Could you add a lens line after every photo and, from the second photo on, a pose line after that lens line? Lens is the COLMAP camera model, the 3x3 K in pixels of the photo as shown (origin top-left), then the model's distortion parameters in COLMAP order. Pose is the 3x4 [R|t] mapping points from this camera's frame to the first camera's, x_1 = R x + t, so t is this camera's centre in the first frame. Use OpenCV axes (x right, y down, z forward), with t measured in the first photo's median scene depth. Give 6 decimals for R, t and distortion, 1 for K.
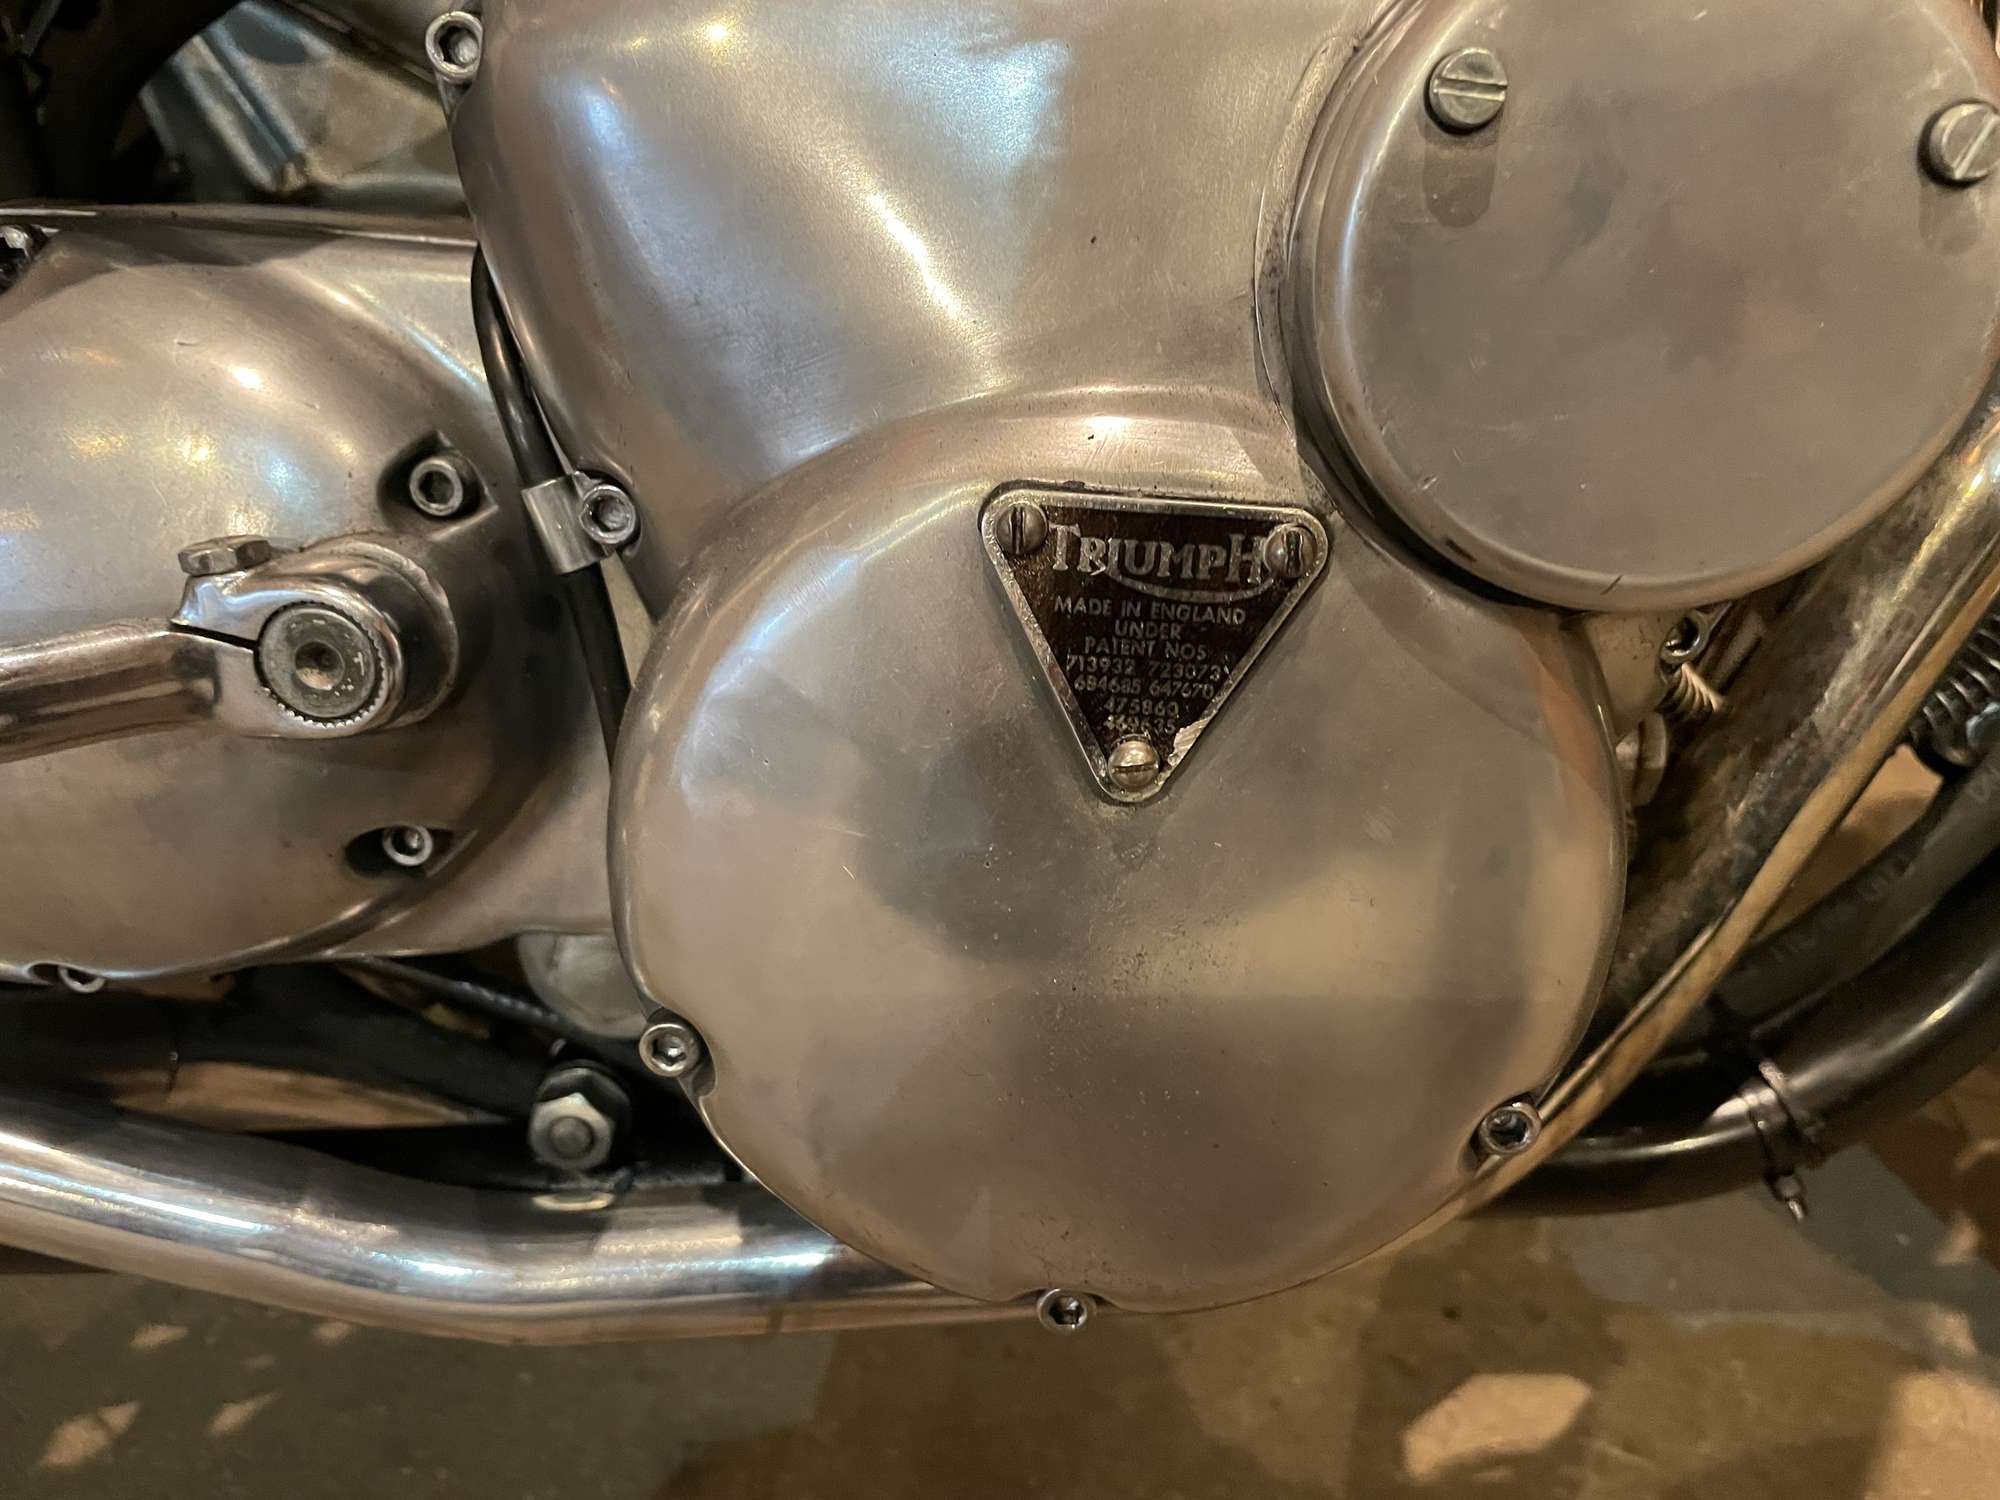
lens RADIAL K [[1553.1, 0, 996.7], [0, 1553.1, 741.3], [0, 0, 1]] dist [0.069565, -0.114198]
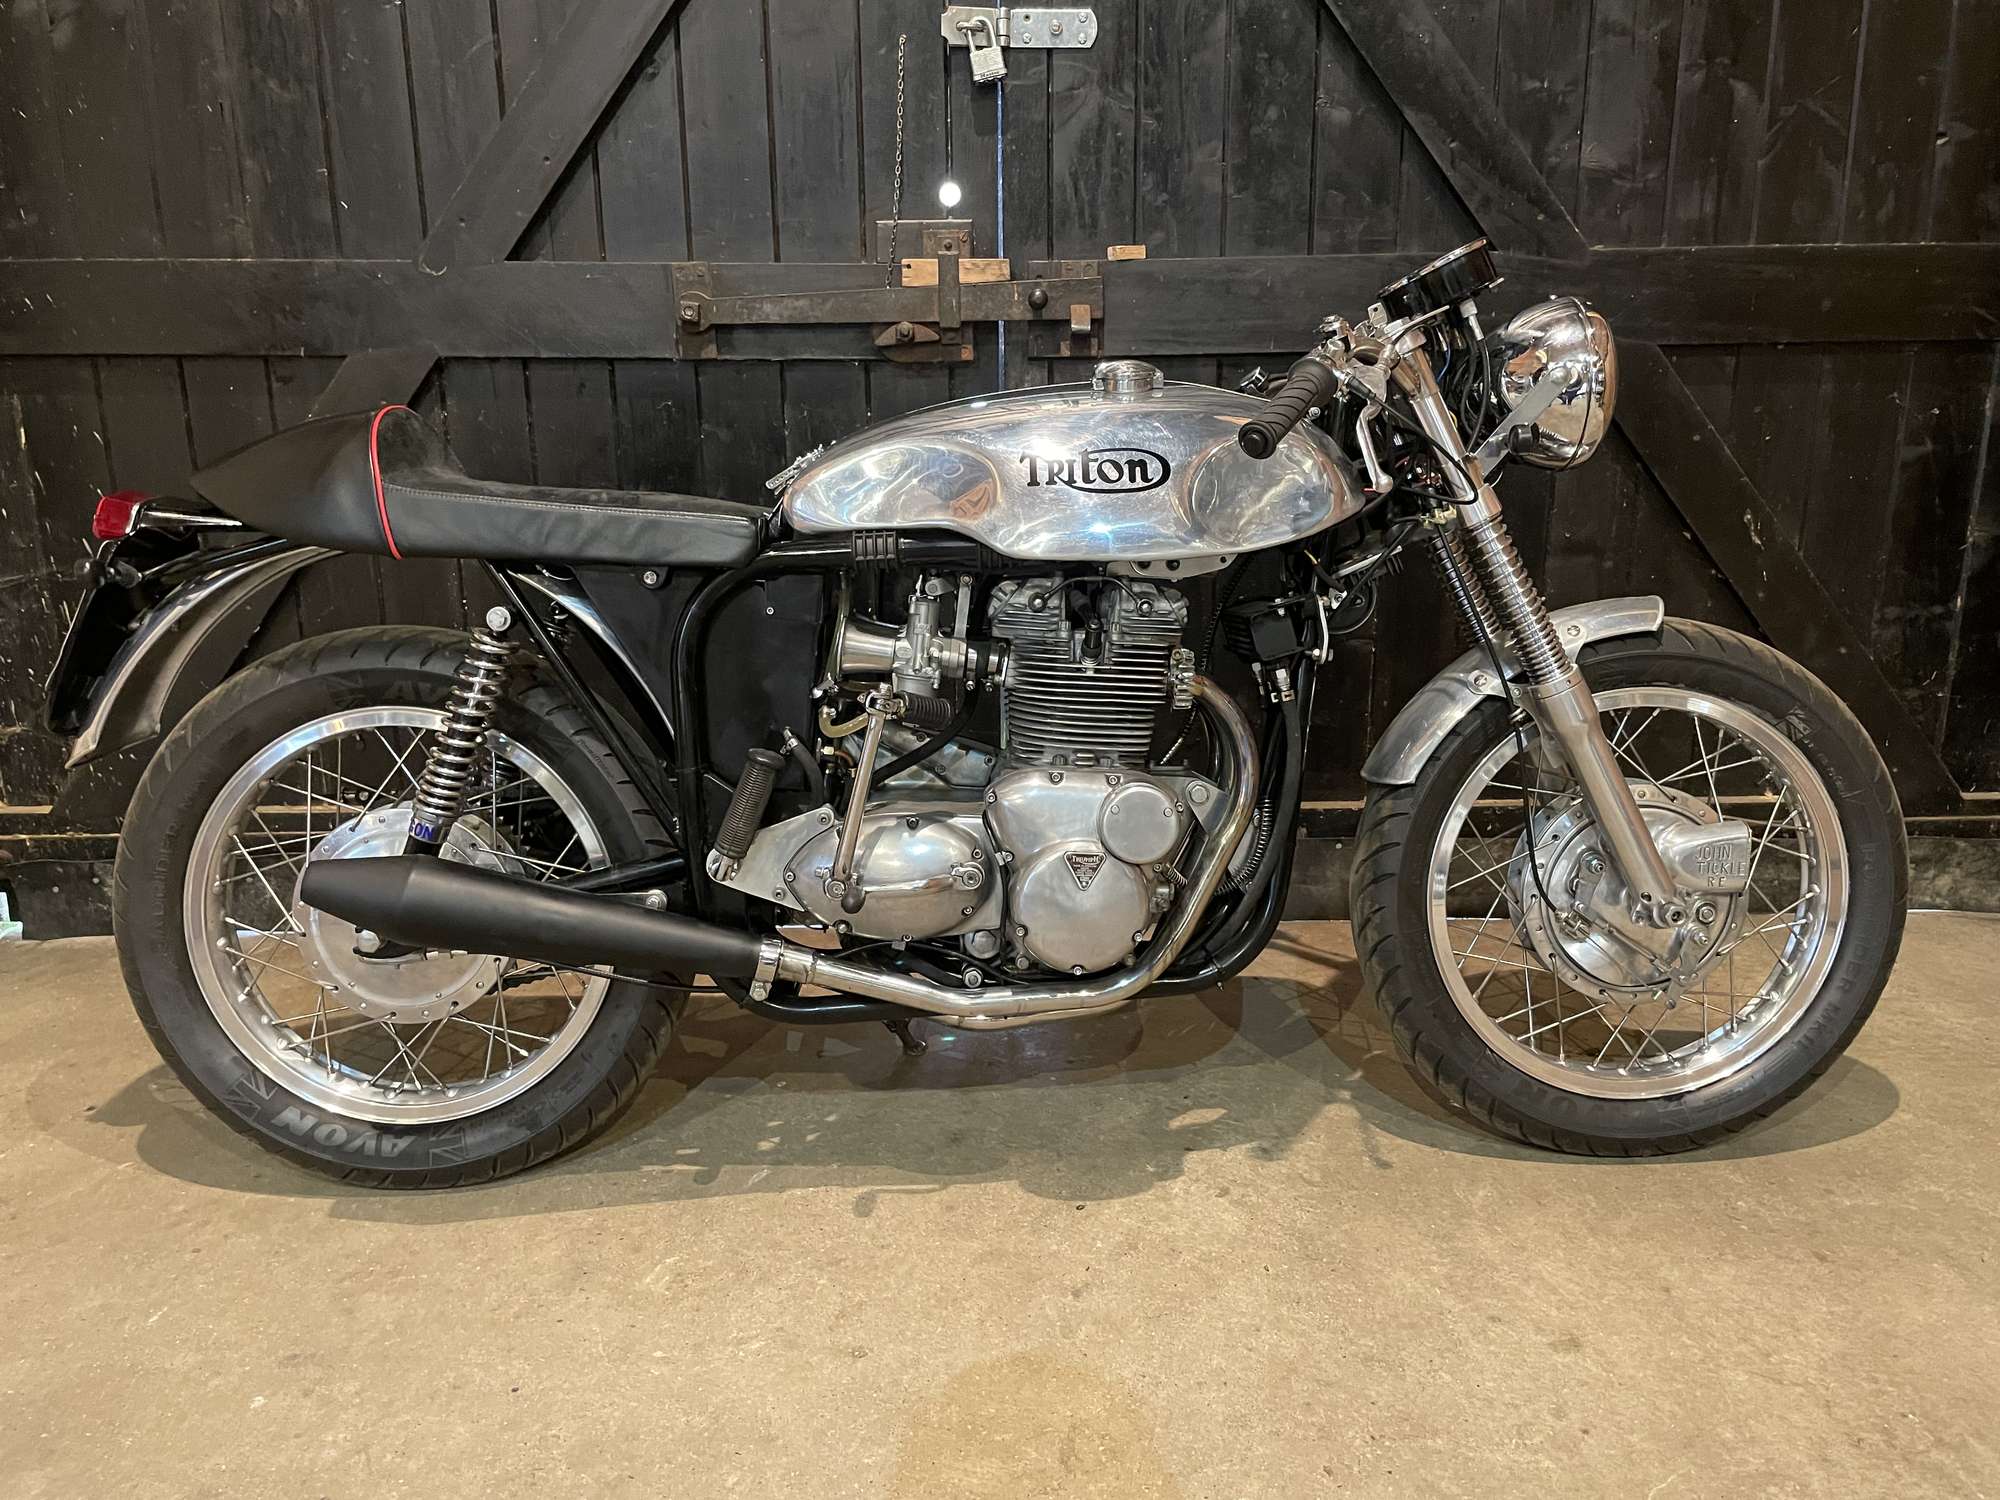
lens RADIAL K [[1553.1, 0, 989.7], [0, 1553.1, 746.6], [0, 0, 1]] dist [0.069565, -0.114198]
pose [[0.997129, -0.037539, 0.065756, -0.676885], [0.049494, 0.980370, -0.190852, 0.613446], [-0.057300, 0.193558, 0.979414, -5.228508]]
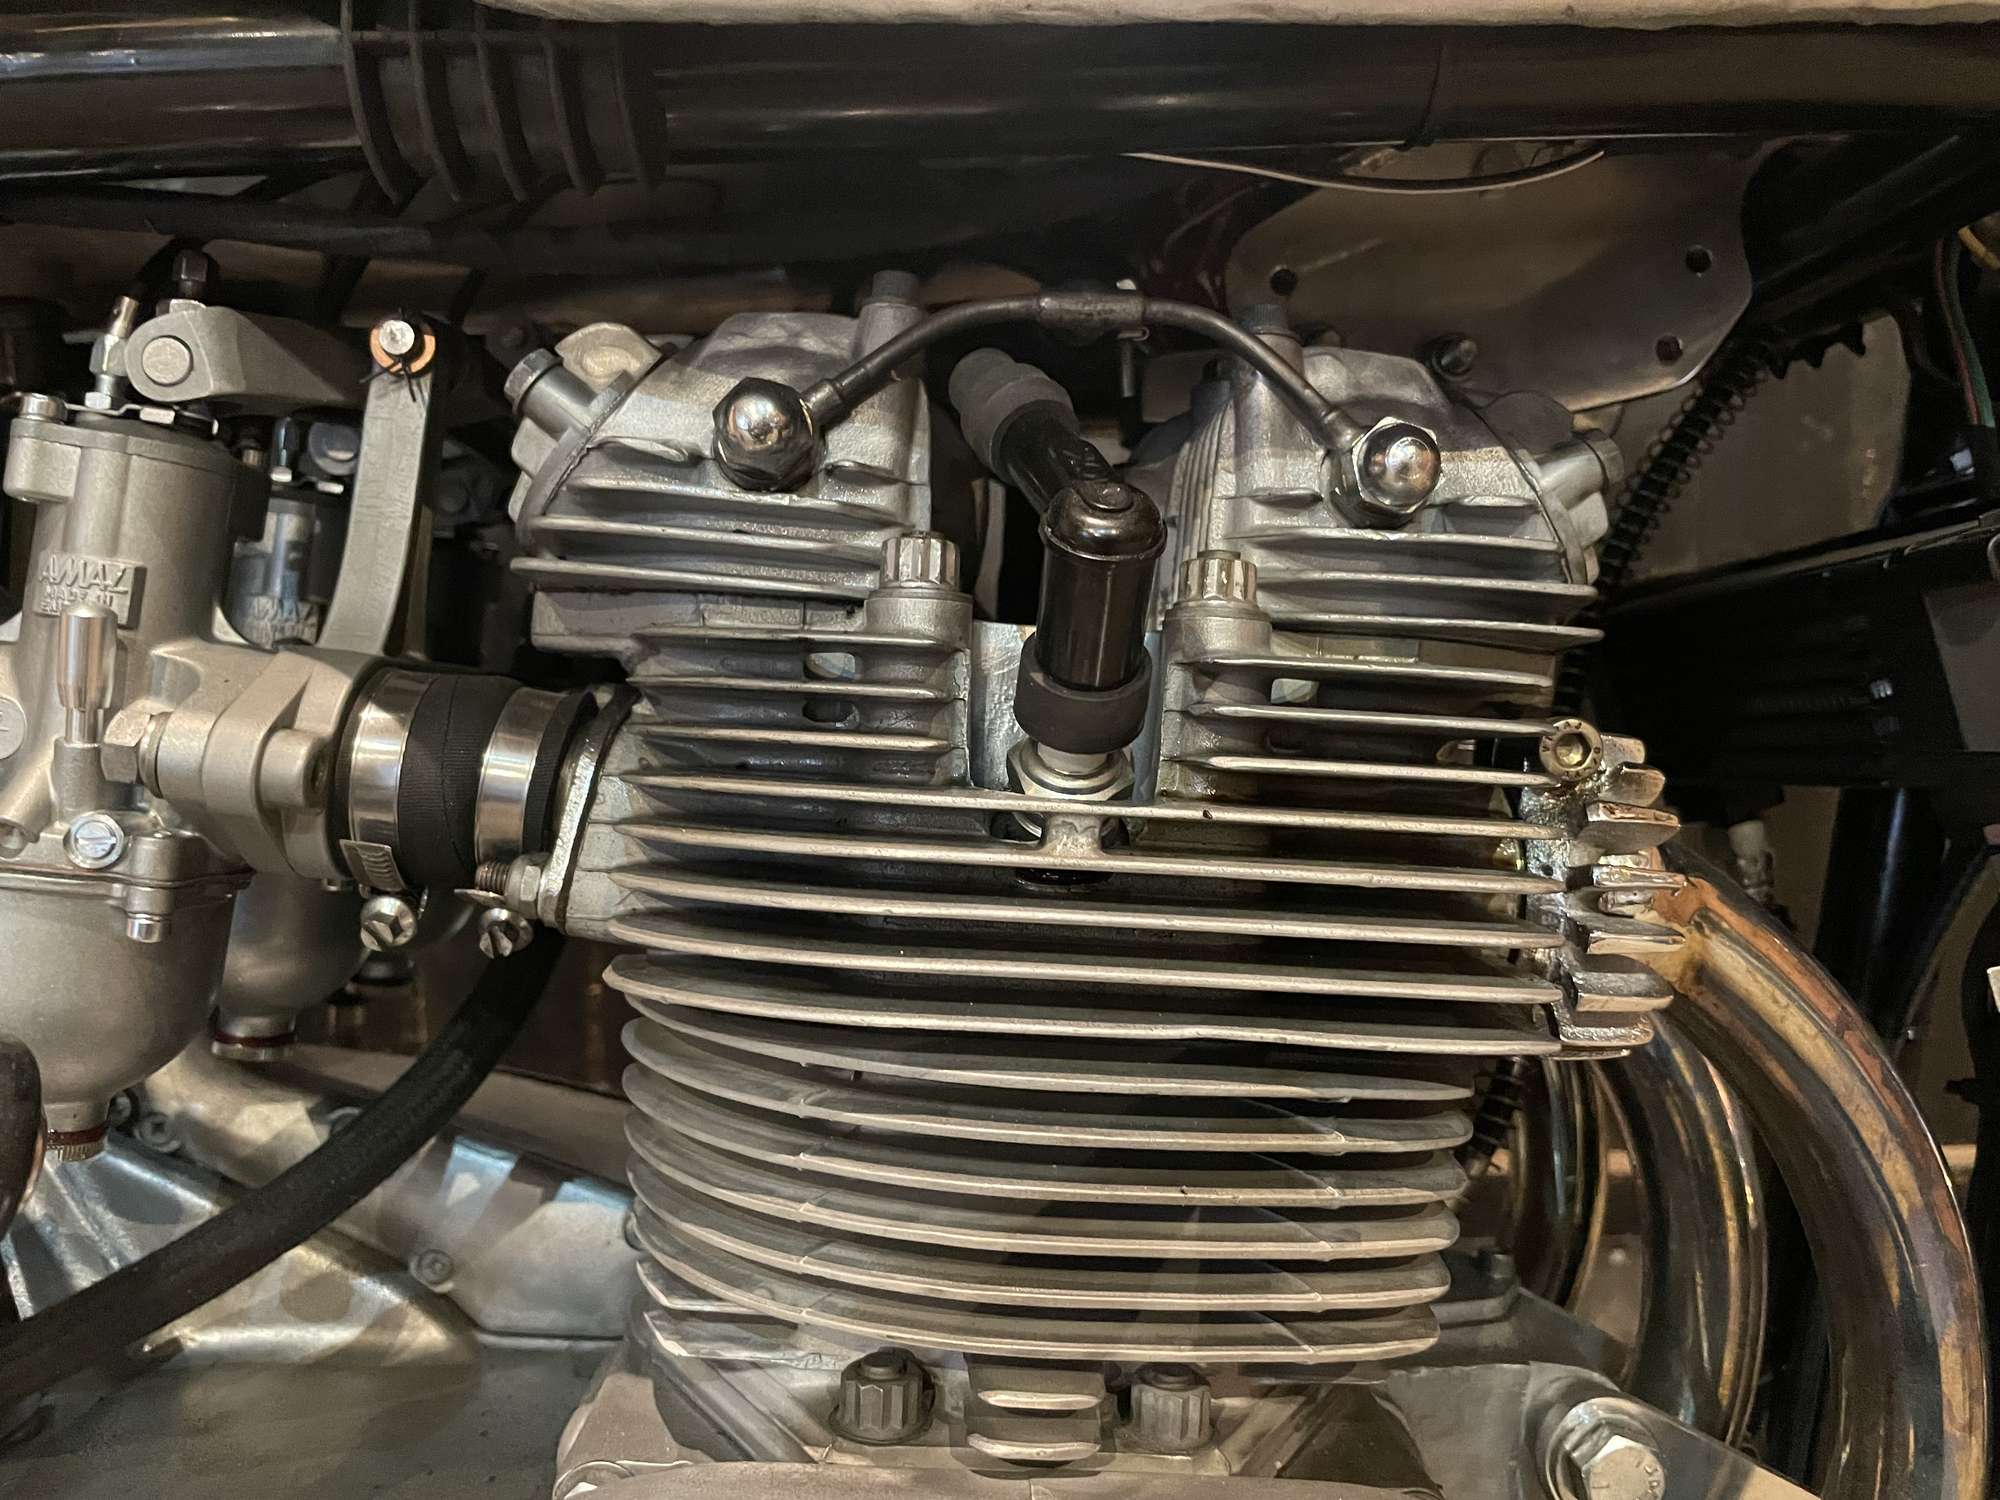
lens RADIAL K [[1553.1, 0, 1003.0], [0, 1553.1, 729.2], [0, 0, 1]] dist [0.069565, -0.114198]
pose [[0.995213, -0.020267, 0.095610, 0.004271], [0.050065, 0.945878, -0.320637, -0.595753], [-0.083937, 0.323888, 0.942364, -0.189008]]
